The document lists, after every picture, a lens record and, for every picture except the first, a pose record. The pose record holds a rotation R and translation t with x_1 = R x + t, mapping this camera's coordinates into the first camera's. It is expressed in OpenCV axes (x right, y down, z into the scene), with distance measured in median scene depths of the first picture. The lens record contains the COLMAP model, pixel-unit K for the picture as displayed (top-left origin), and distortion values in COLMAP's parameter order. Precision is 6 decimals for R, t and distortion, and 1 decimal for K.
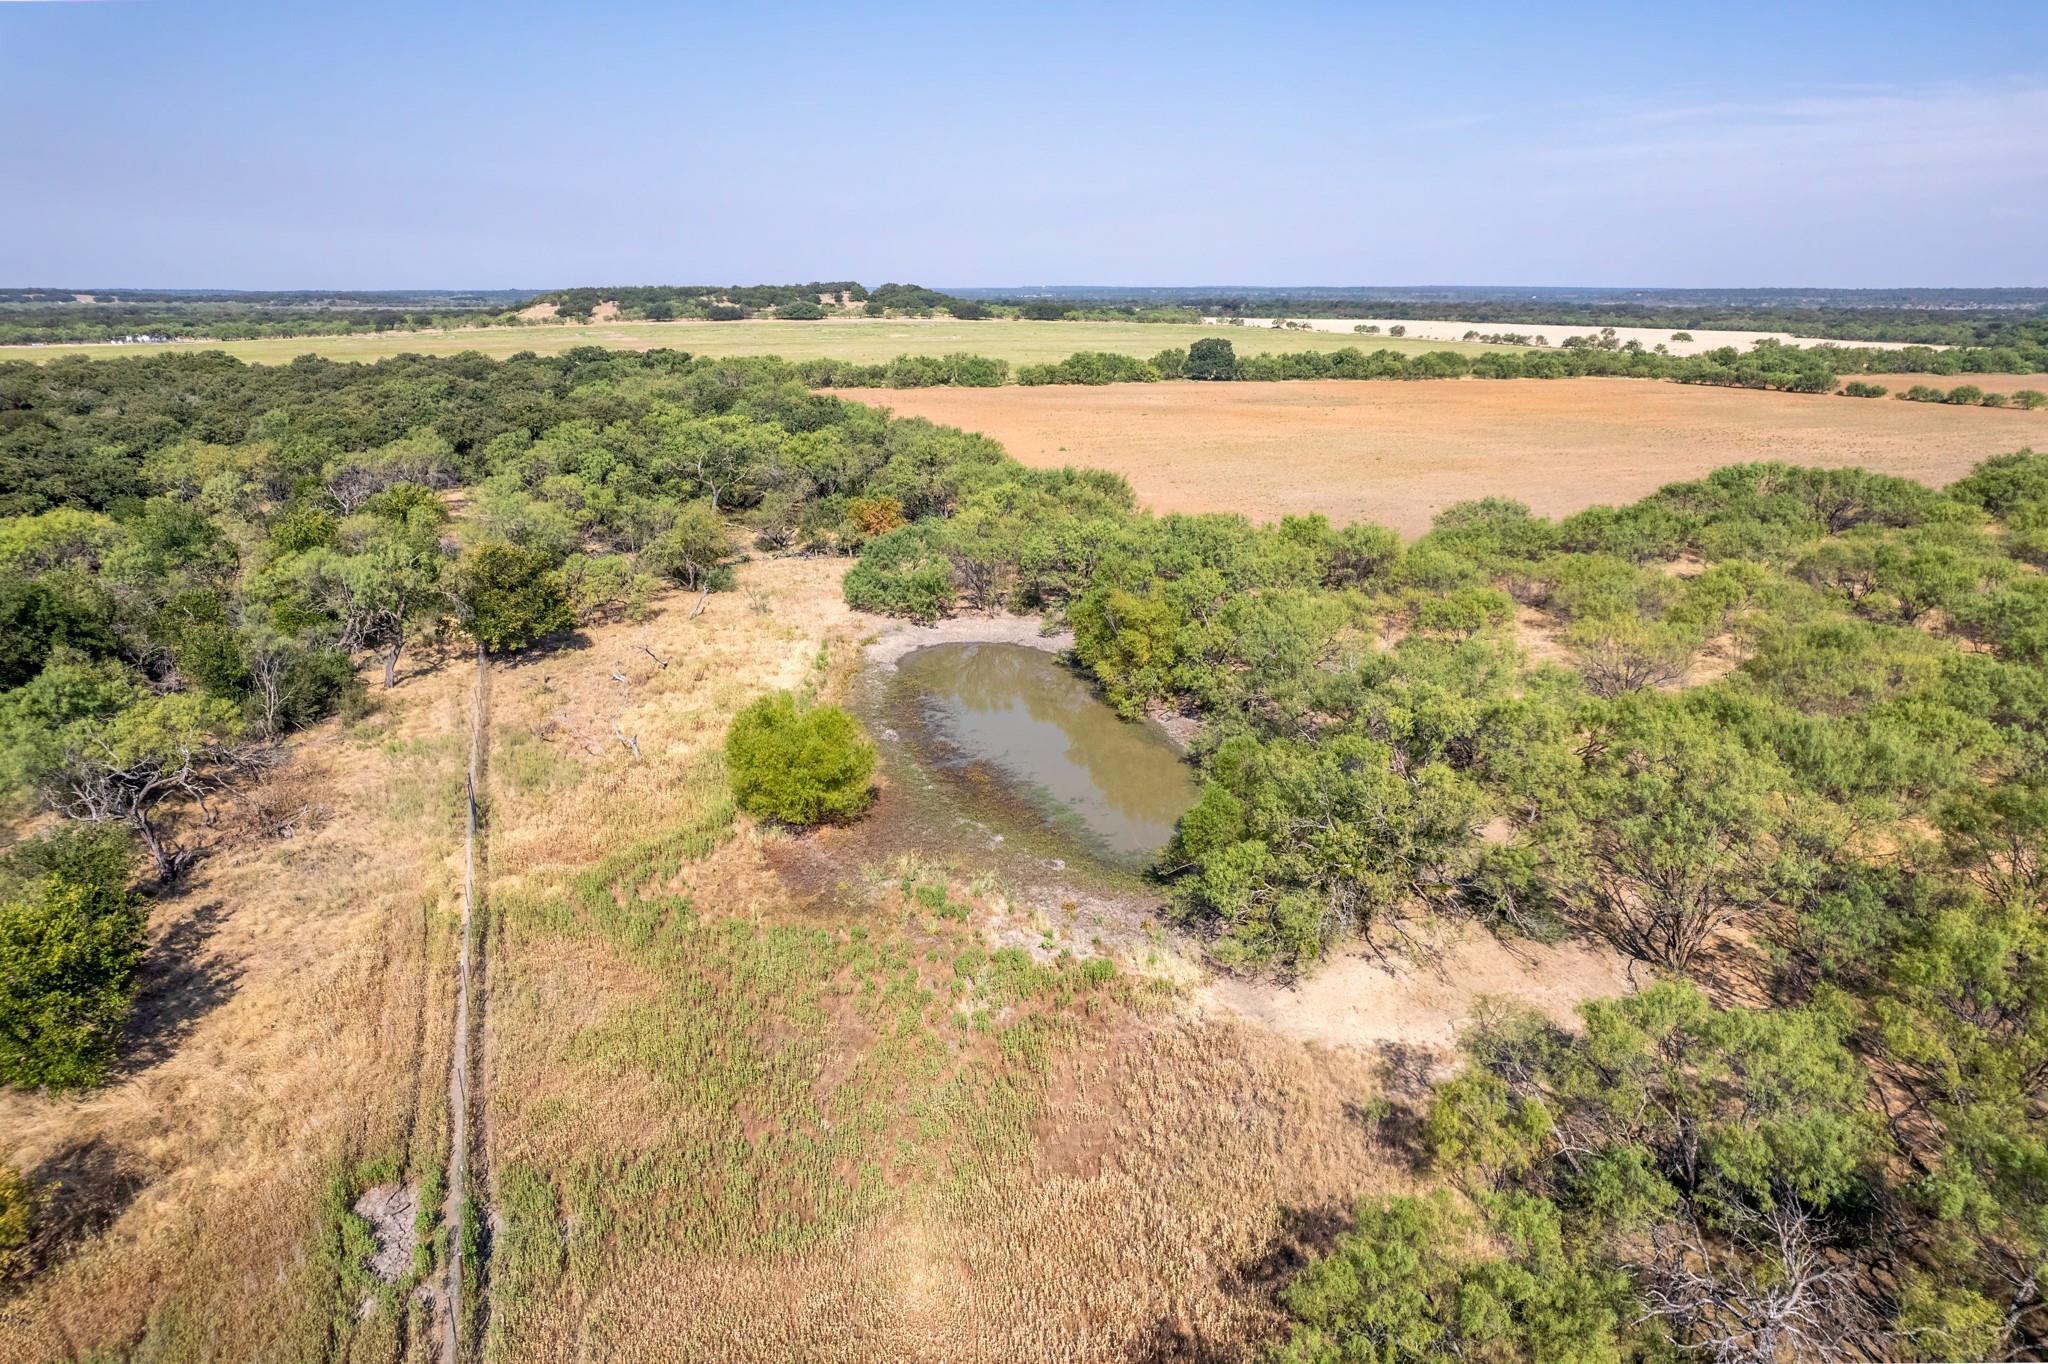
lens RADIAL K [[1314.8, 0, 1034.9], [0, 1314.8, 685.8], [0, 0, 1]] dist [-0.078001, 0.070604]
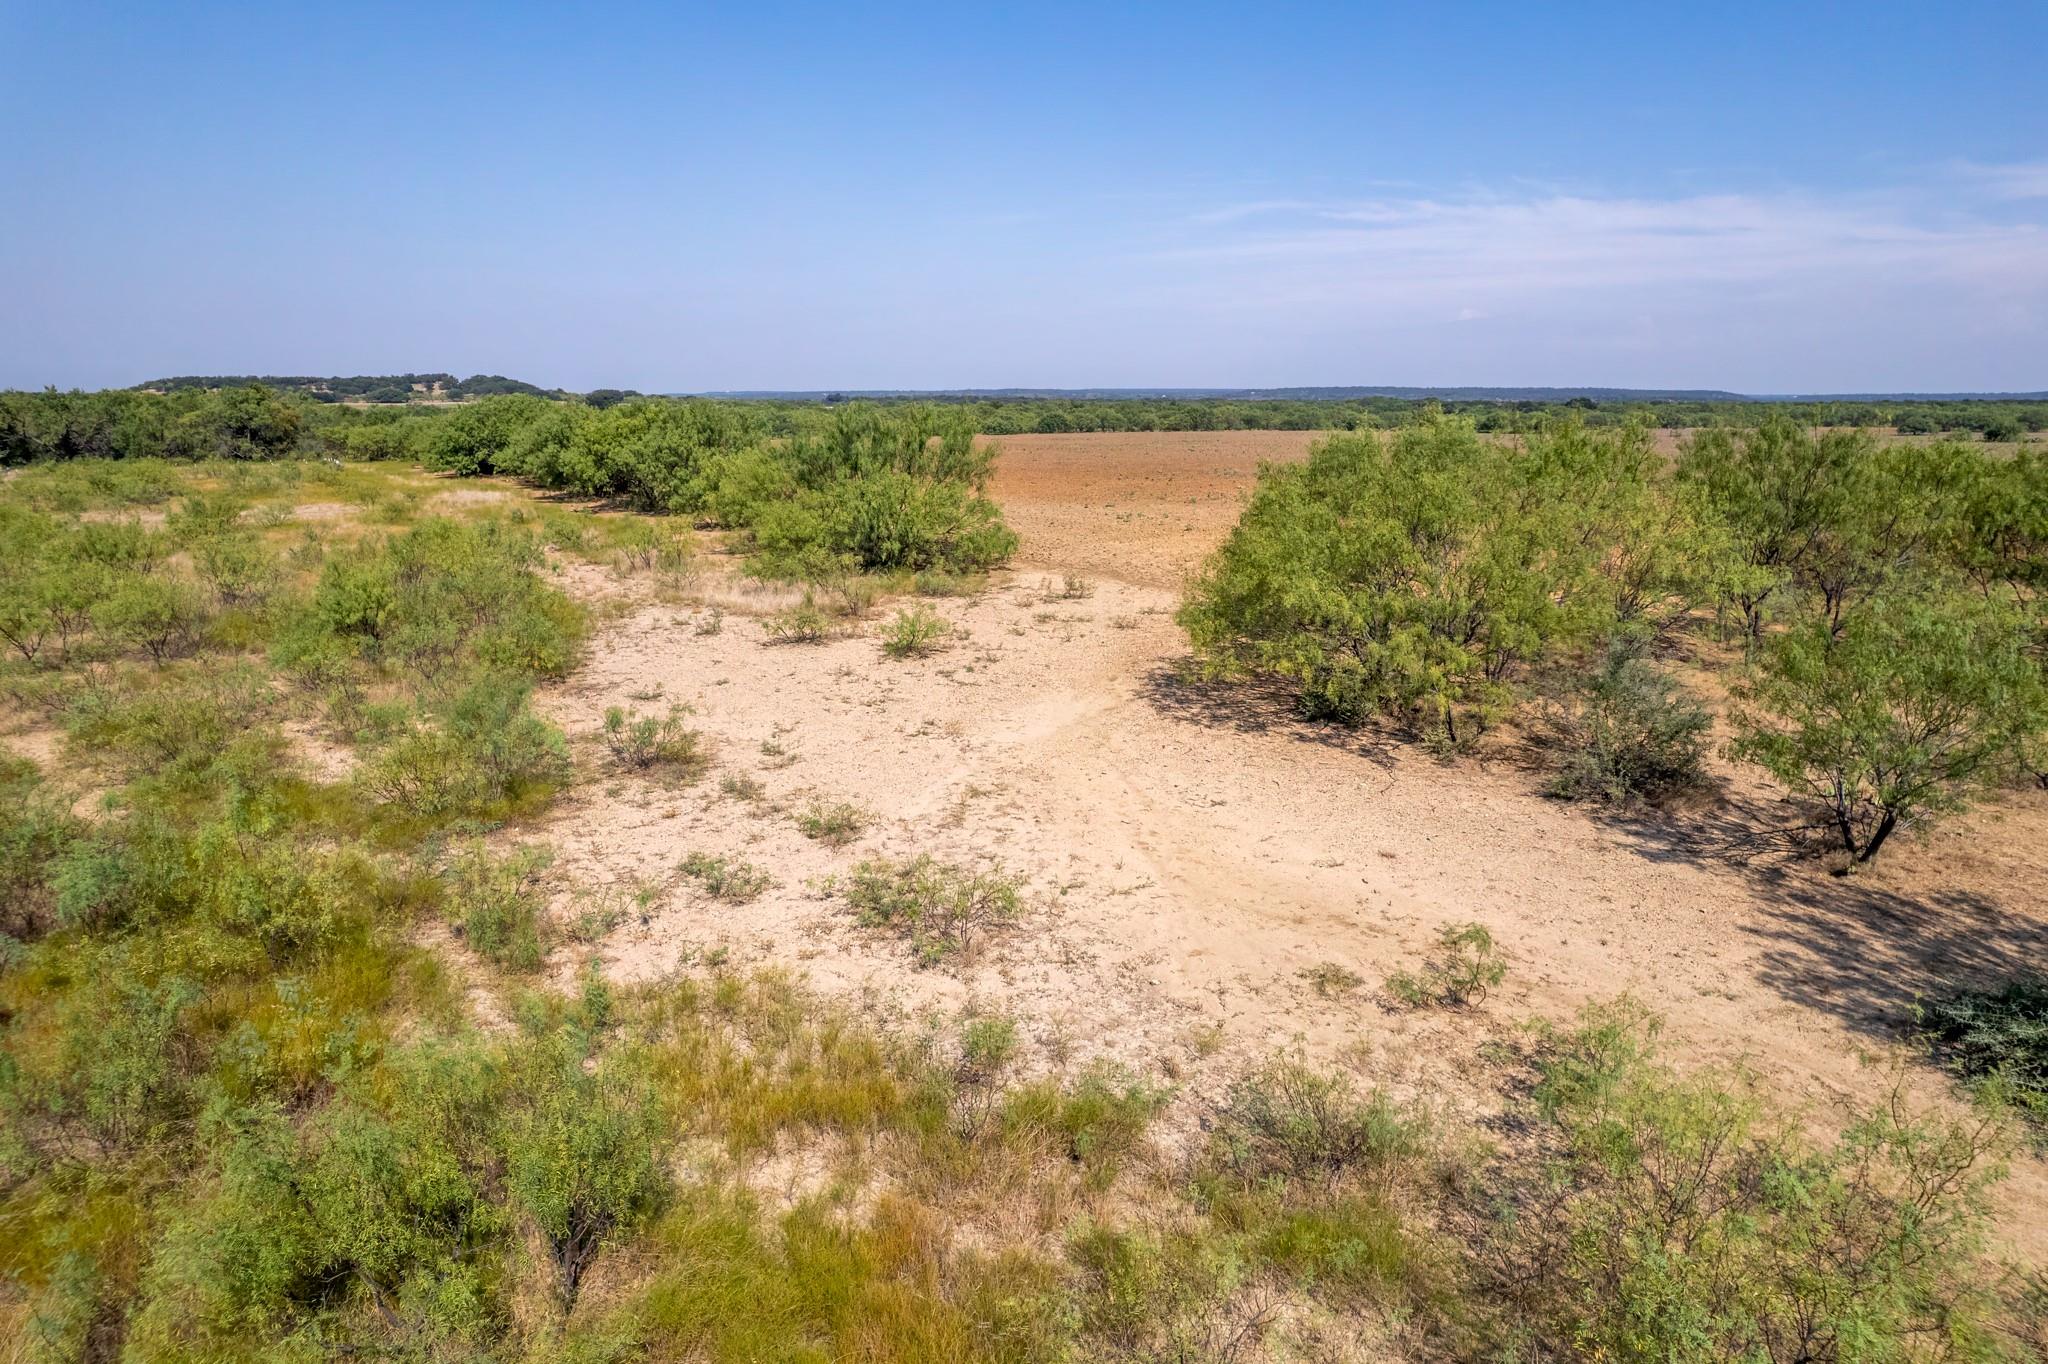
lens RADIAL K [[1314.8, 0, 1034.9], [0, 1314.8, 685.8], [0, 0, 1]] dist [-0.078001, 0.070604]
pose [[0.976362, -0.047436, 0.210871, 1.080046], [0.063556, 0.995497, -0.070334, 0.782034], [-0.206585, 0.082074, 0.974980, -2.048448]]
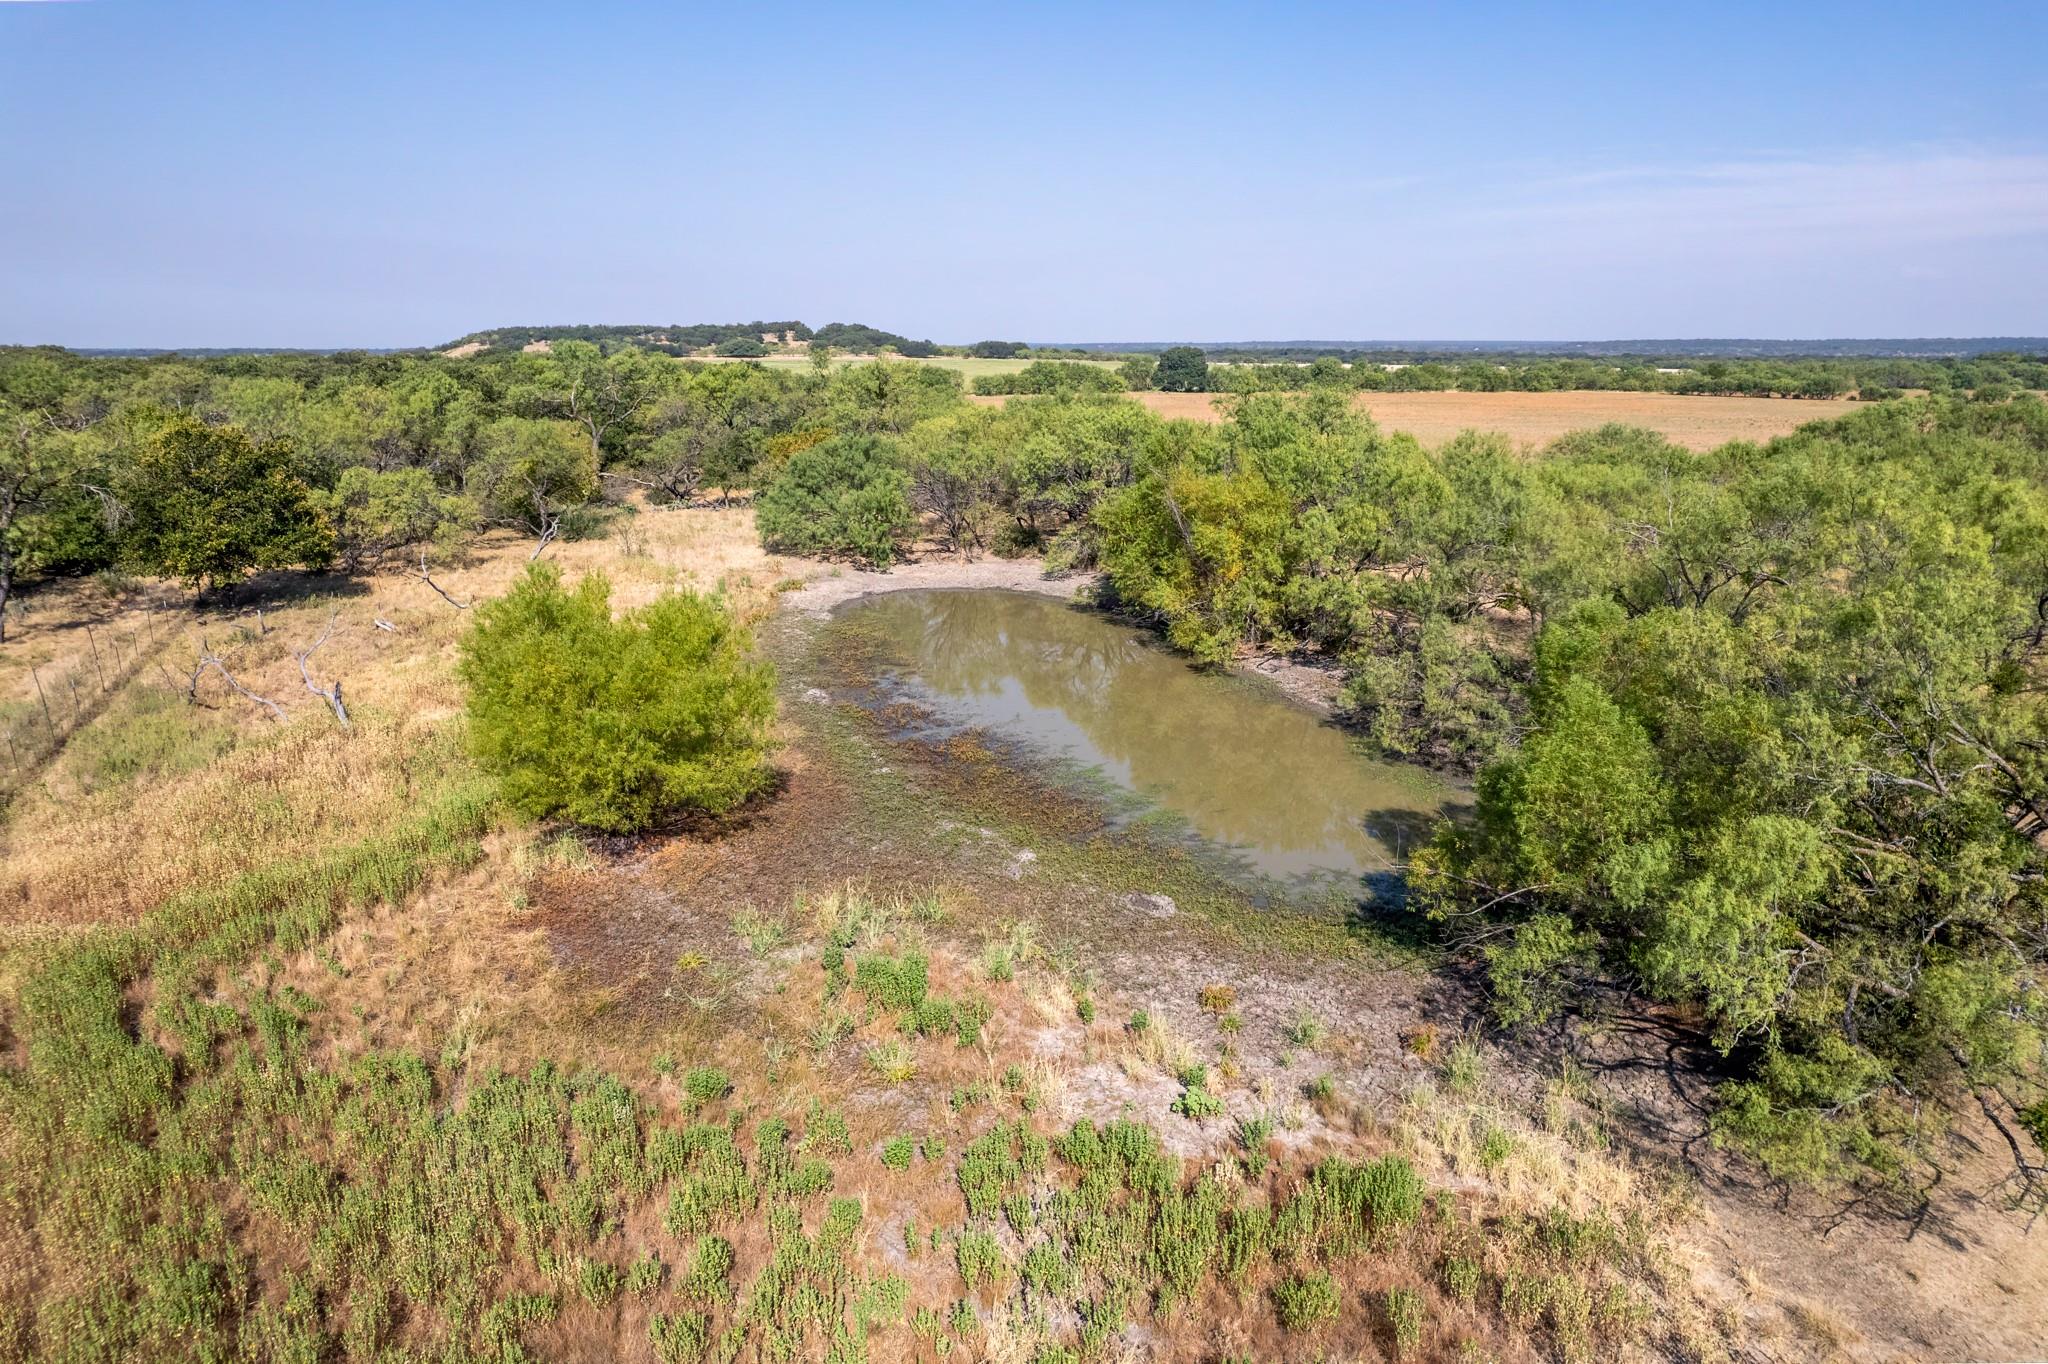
lens RADIAL K [[1319.2, 0, 1032.4], [0, 1319.2, 685.4], [0, 0, 1]] dist [-0.076878, 0.071133]
pose [[0.999277, -0.013601, 0.035494, -0.026161], [0.015145, 0.998934, -0.043597, 0.046037], [-0.034863, 0.044103, 0.998418, 0.313918]]
